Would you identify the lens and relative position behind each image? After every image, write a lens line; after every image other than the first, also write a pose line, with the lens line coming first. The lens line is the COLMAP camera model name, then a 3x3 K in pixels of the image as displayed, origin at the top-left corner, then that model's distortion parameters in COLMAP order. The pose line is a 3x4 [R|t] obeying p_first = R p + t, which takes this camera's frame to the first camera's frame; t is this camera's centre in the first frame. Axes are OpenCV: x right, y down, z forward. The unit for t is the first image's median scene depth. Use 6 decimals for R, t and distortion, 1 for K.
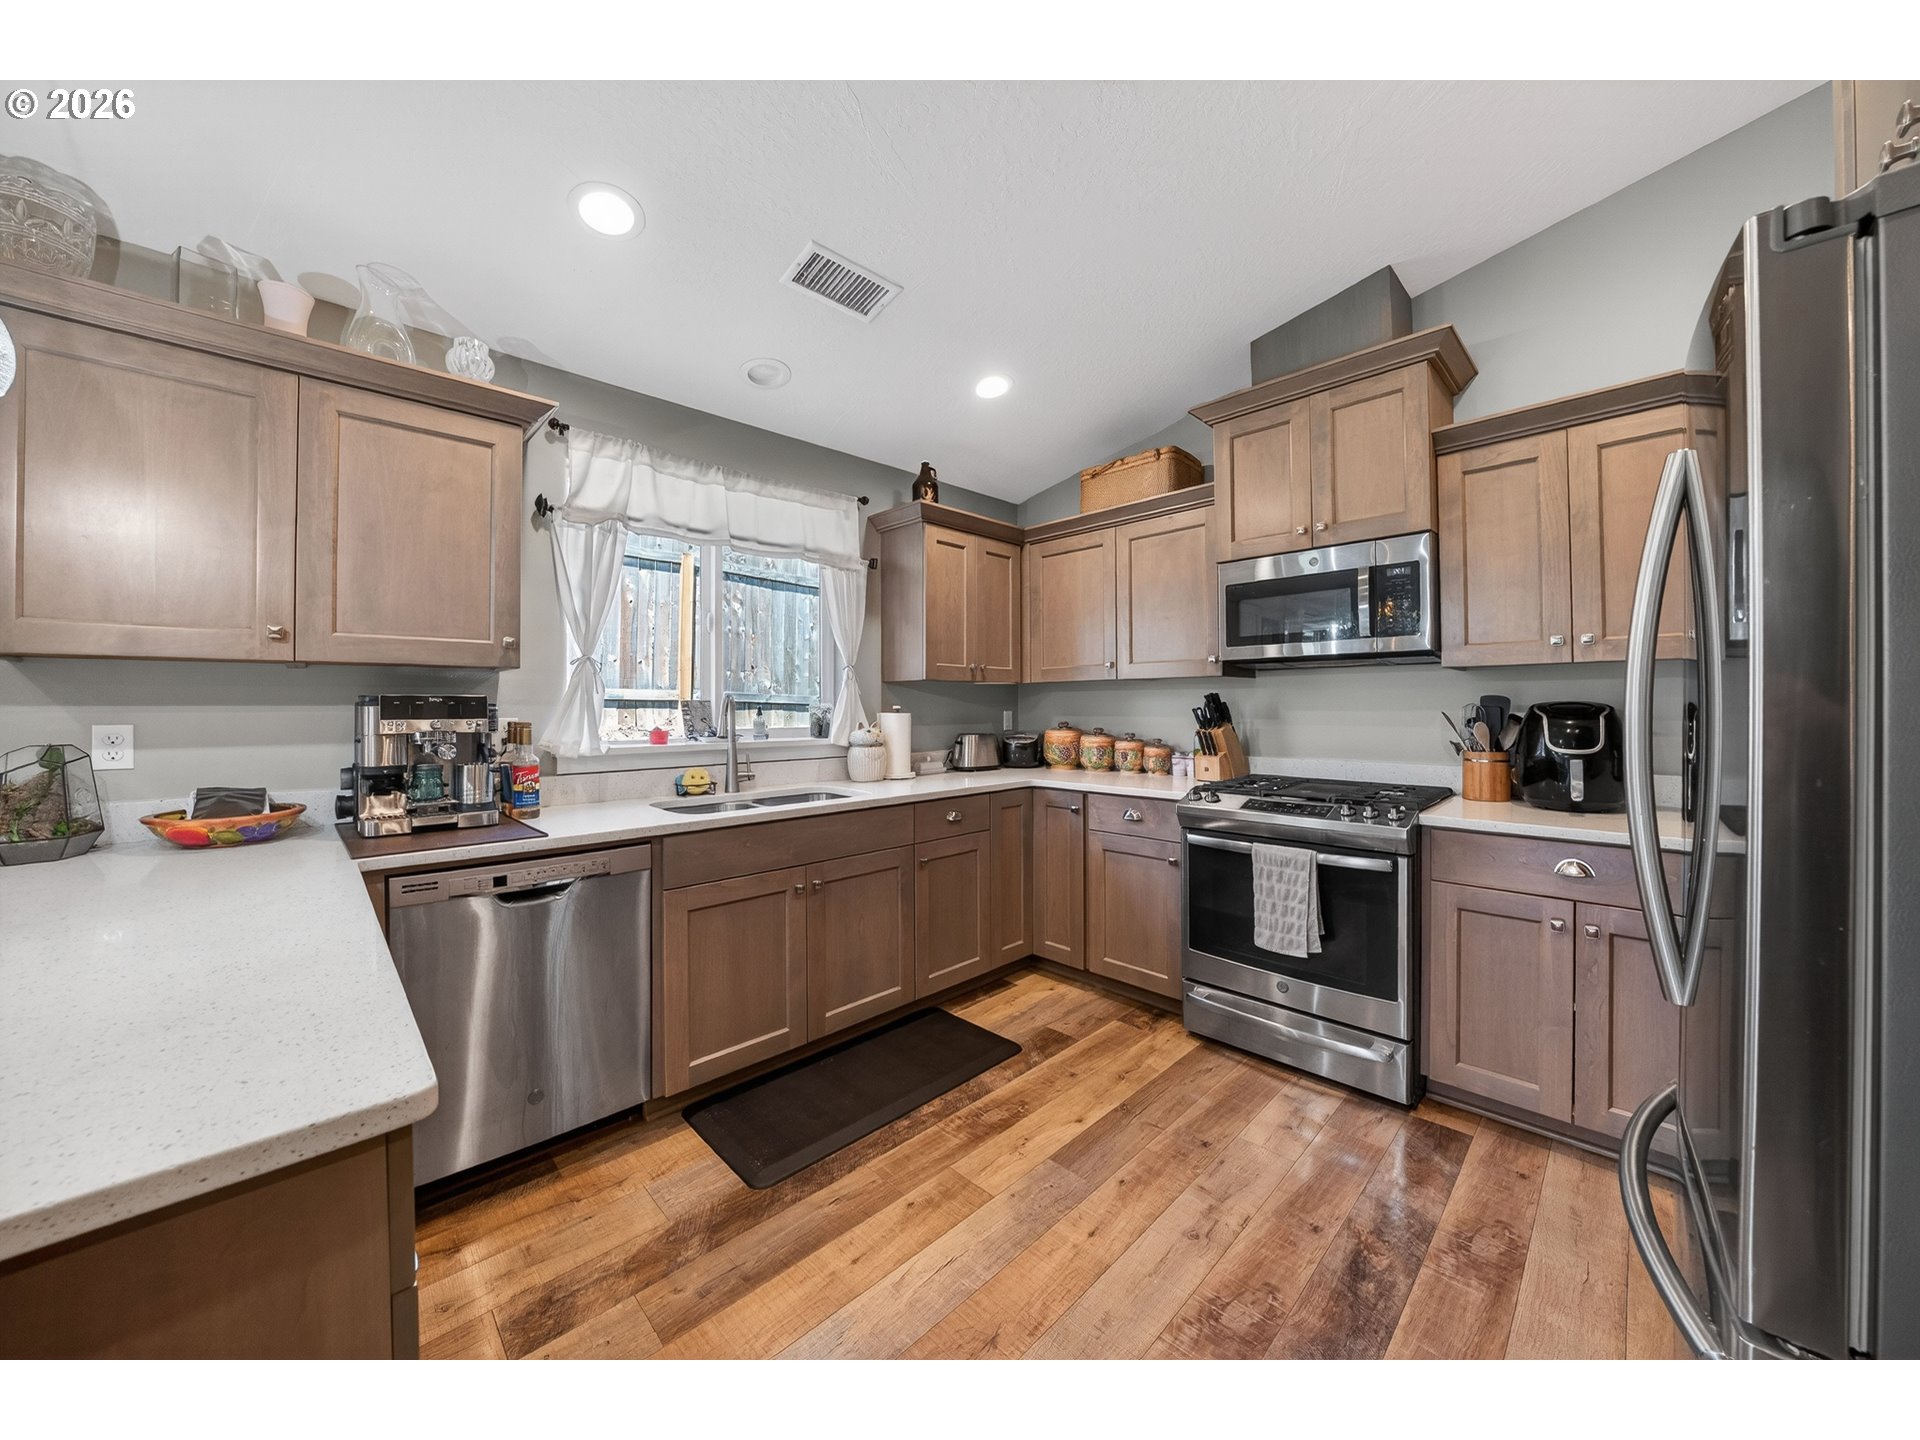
lens RADIAL K [[696.6, 0, 956.2], [0, 696.6, 712.7], [0, 0, 1]] dist [-0.016847, 0.000086]
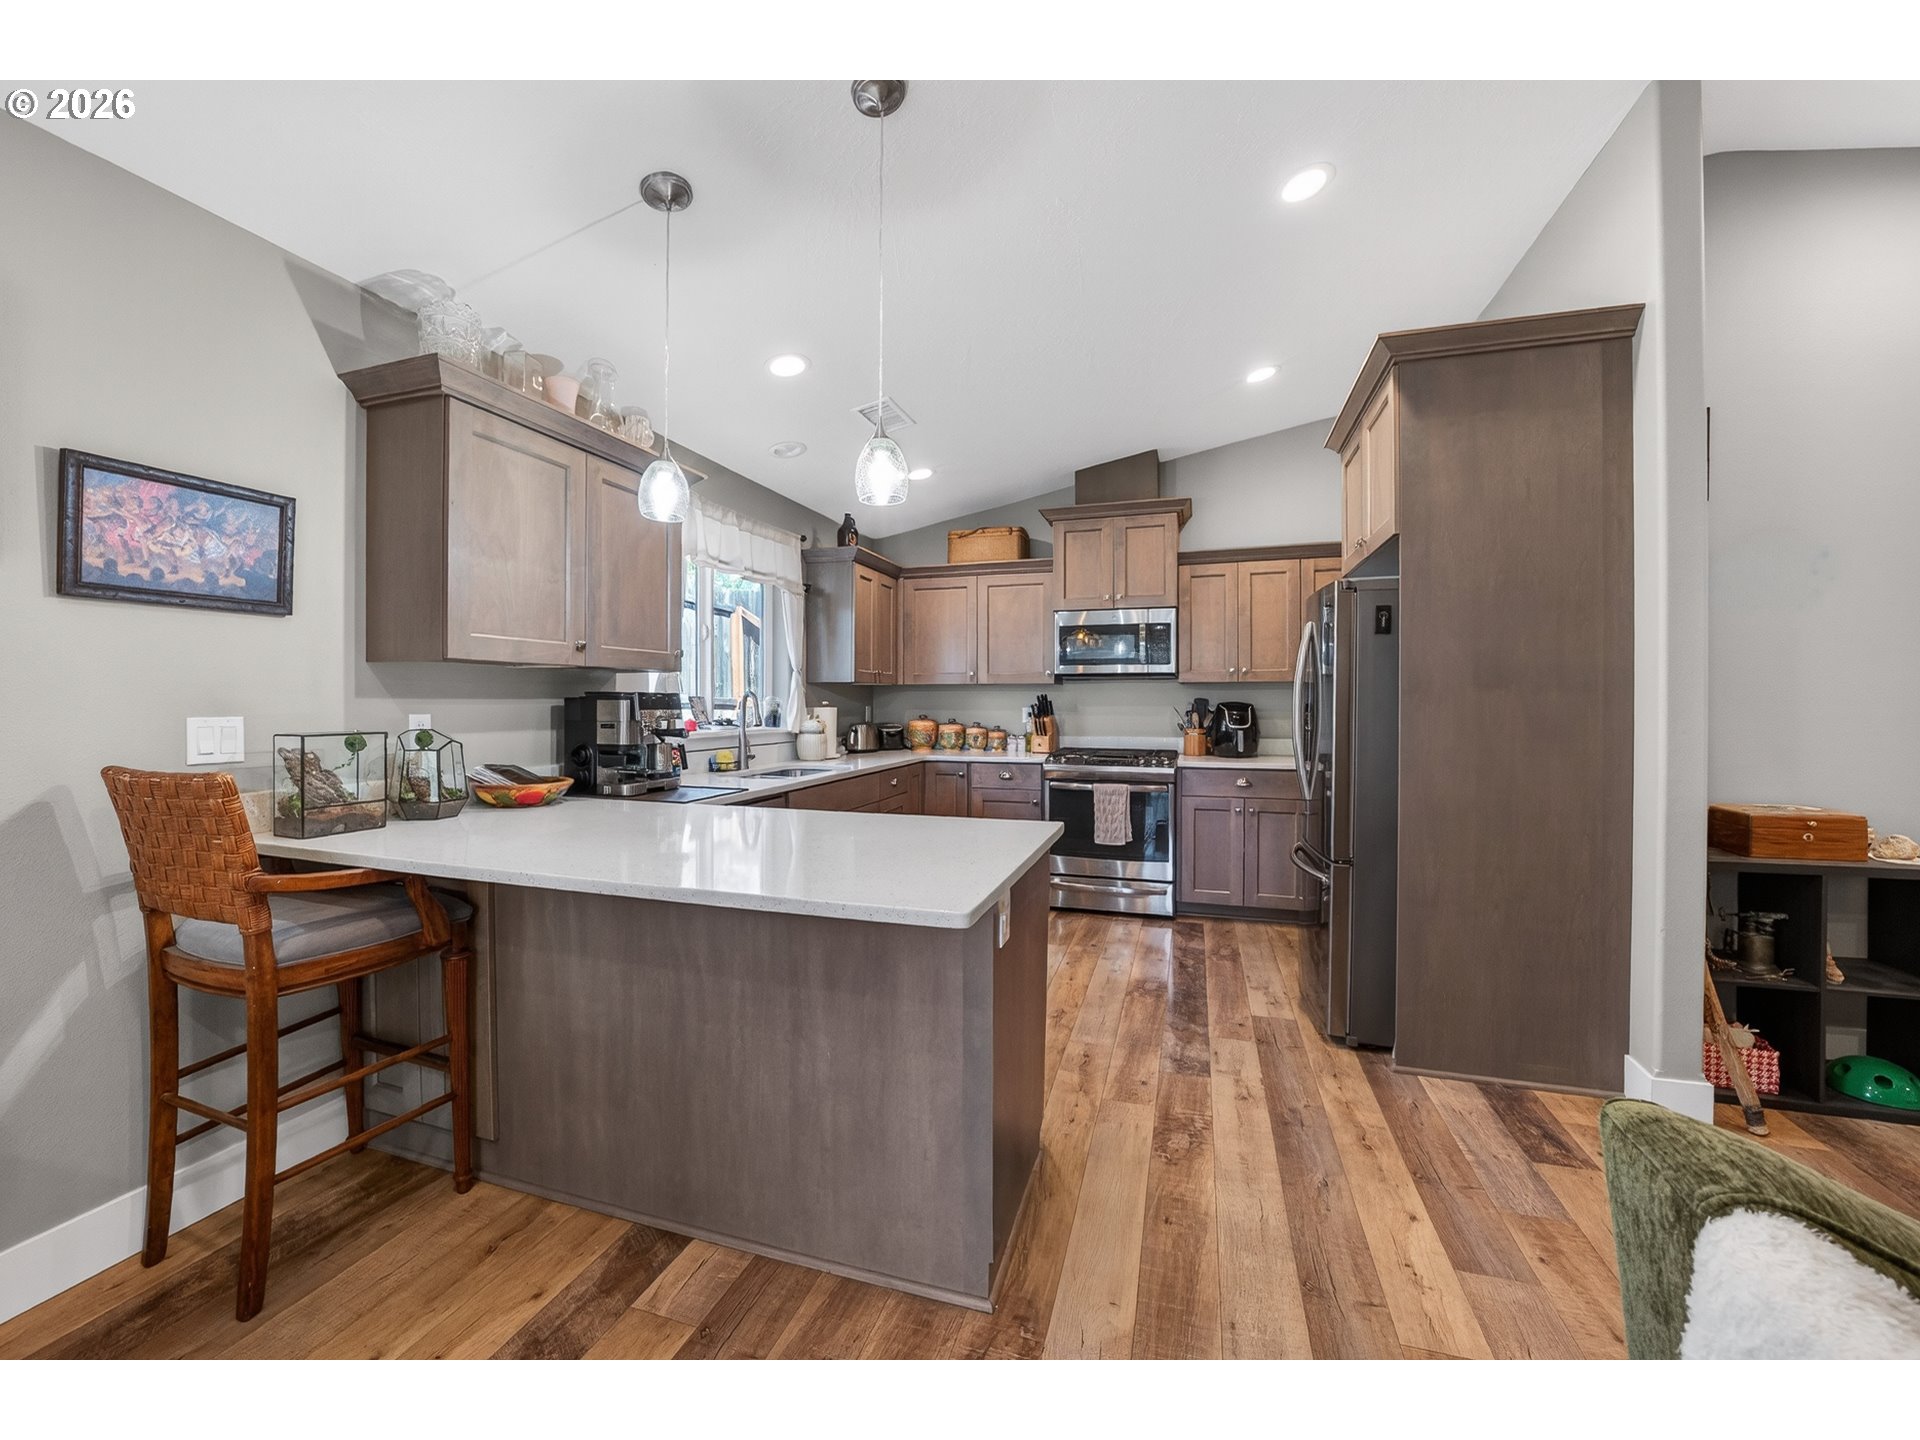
lens RADIAL K [[764.0, 0, 953.7], [0, 764.0, 723.0], [0, 0, 1]] dist [-0.018663, -0.000024]
pose [[0.885553, -0.007016, 0.464484, -0.648371], [-0.001194, 0.999848, 0.017381, 0.005870], [-0.464536, -0.015946, 0.885411, -0.429921]]
